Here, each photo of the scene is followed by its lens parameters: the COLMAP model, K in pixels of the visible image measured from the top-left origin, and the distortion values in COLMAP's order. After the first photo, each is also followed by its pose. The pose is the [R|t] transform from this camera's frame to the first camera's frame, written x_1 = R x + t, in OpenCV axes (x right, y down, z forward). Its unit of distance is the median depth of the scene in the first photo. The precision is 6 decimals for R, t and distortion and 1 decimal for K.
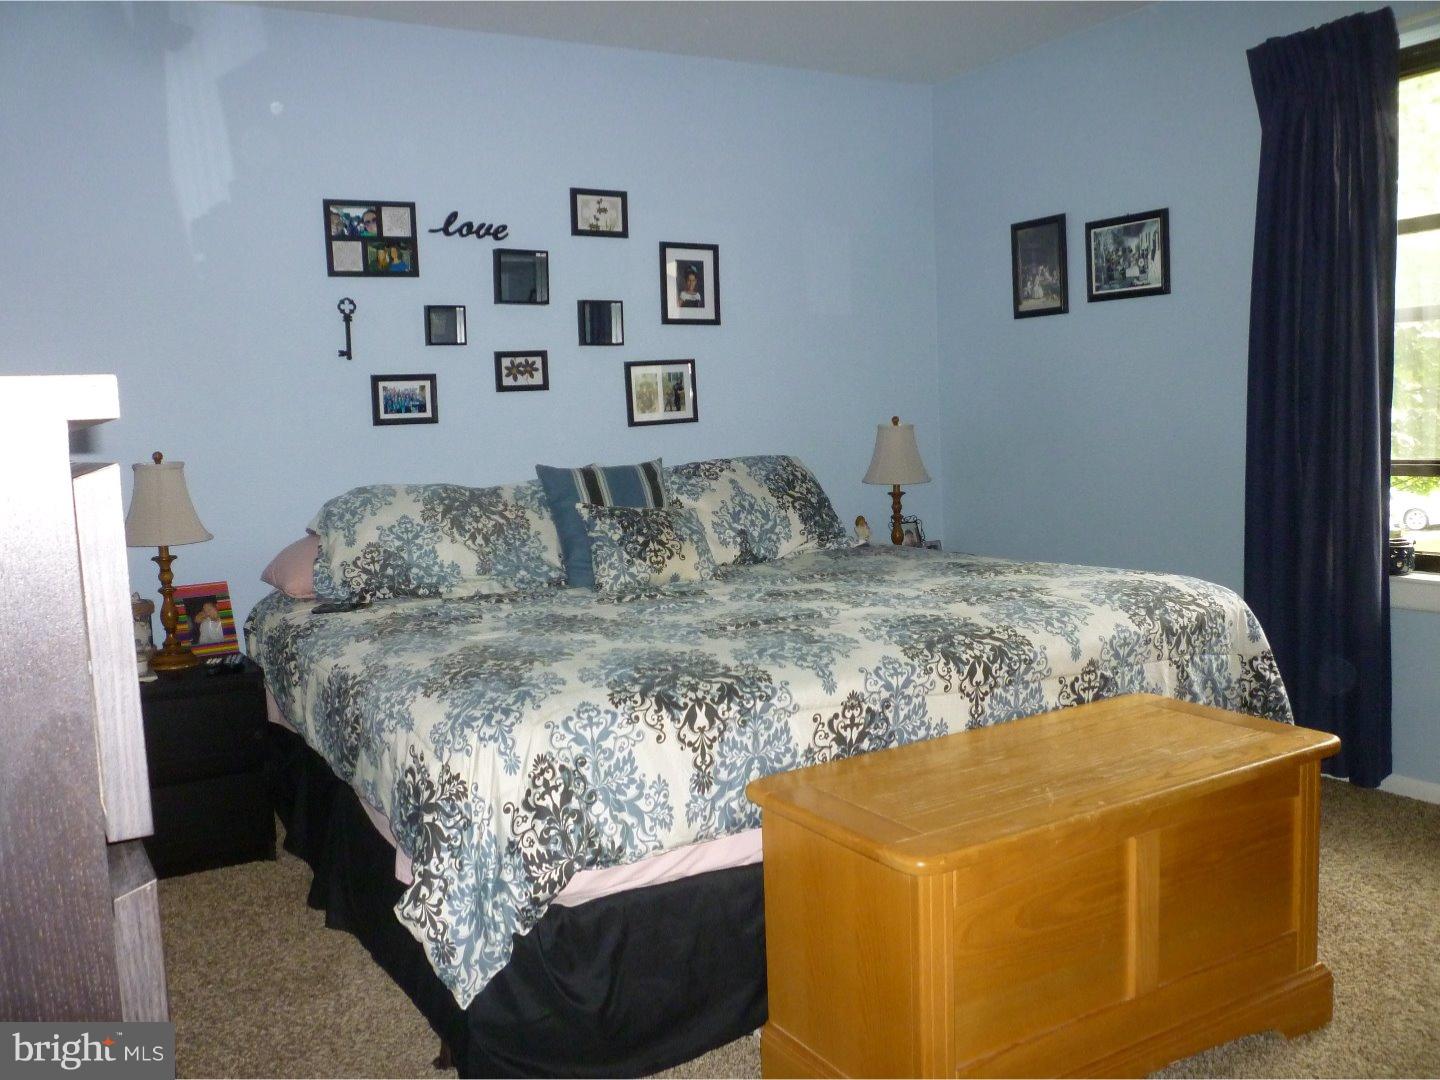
lens RADIAL K [[1254.8, 0, 716.0], [0, 1254.8, 545.3], [0, 0, 1]] dist [-0.050556, 0.030059]
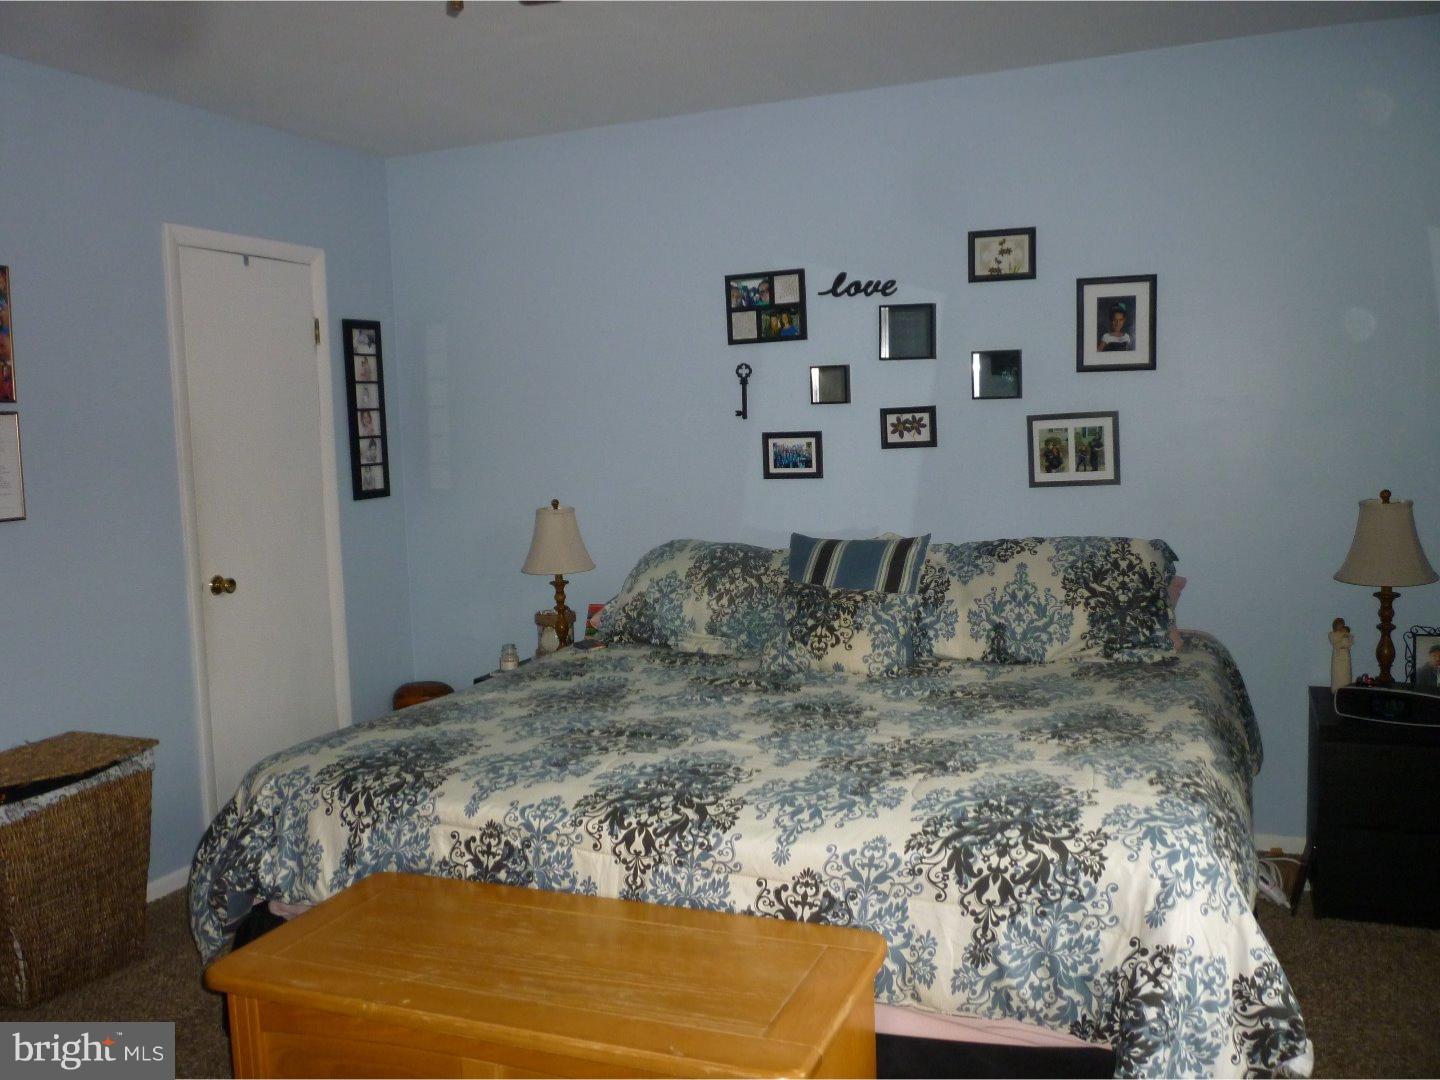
lens RADIAL K [[1254.8, 0, 709.0], [0, 1254.8, 552.1], [0, 0, 1]] dist [-0.050556, 0.030059]
pose [[0.592396, 0.101227, -0.799262, 0.666562], [-0.073094, 0.994737, 0.071808, -0.123365], [0.802324, 0.015882, 0.596677, 0.355246]]
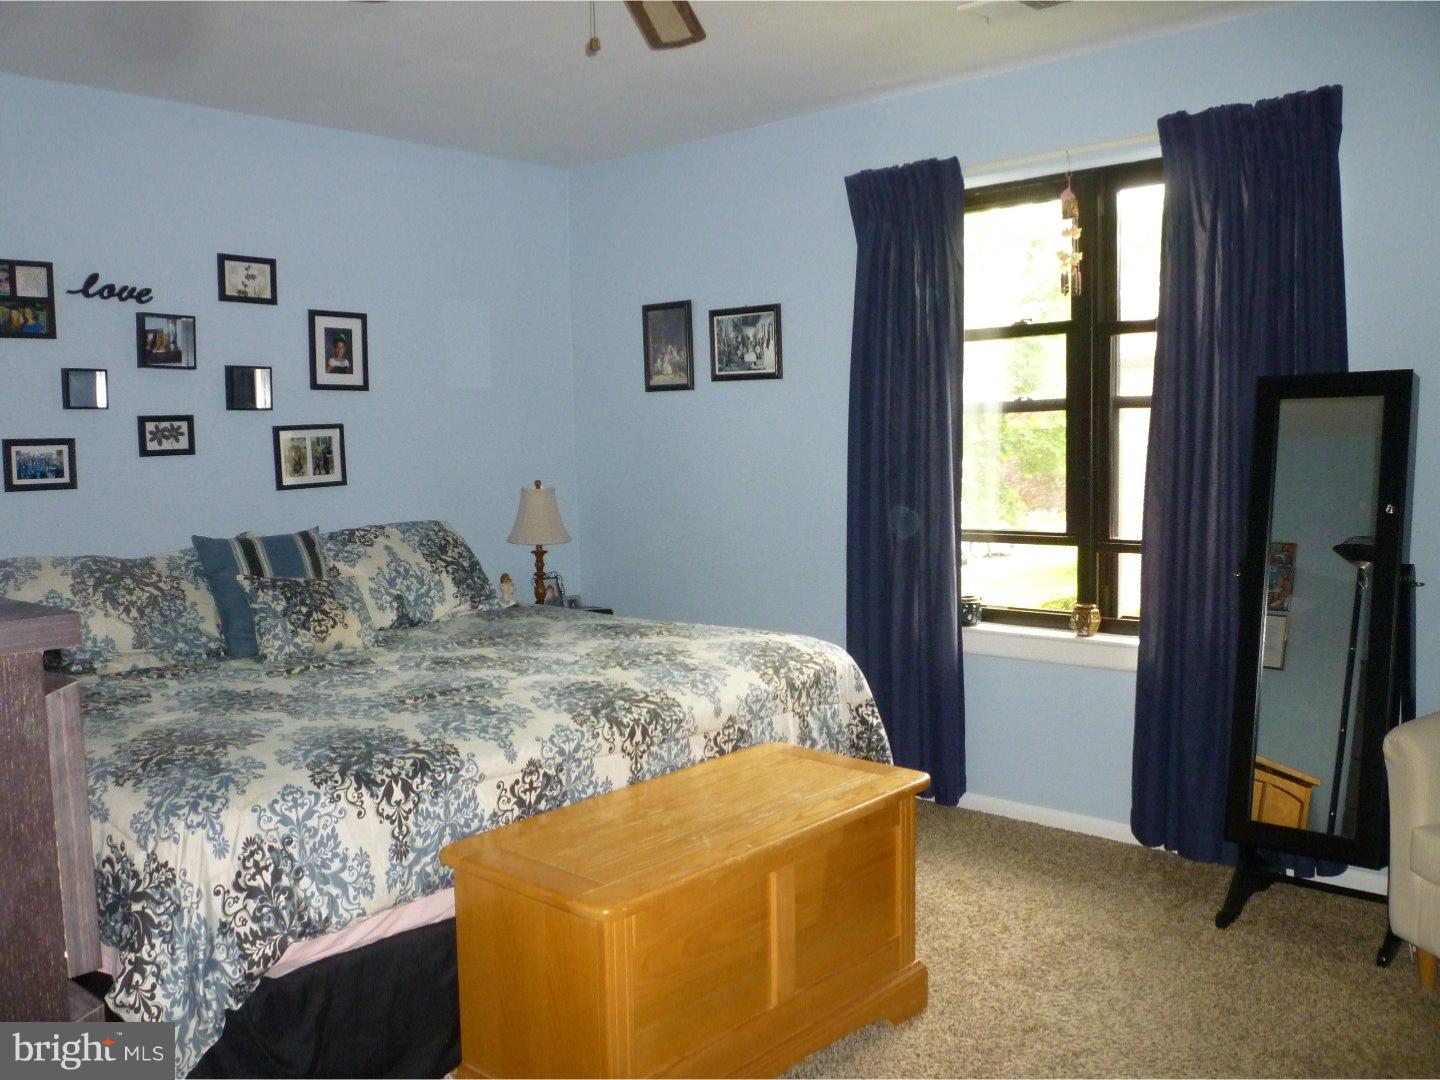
lens RADIAL K [[1254.8, 0, 711.6], [0, 1254.8, 544.5], [0, 0, 1]] dist [-0.050556, 0.030059]
pose [[0.954240, -0.006073, 0.298981, -0.046838], [0.012883, 0.999700, -0.020812, -0.032823], [-0.298765, 0.023712, 0.954032, -0.080121]]
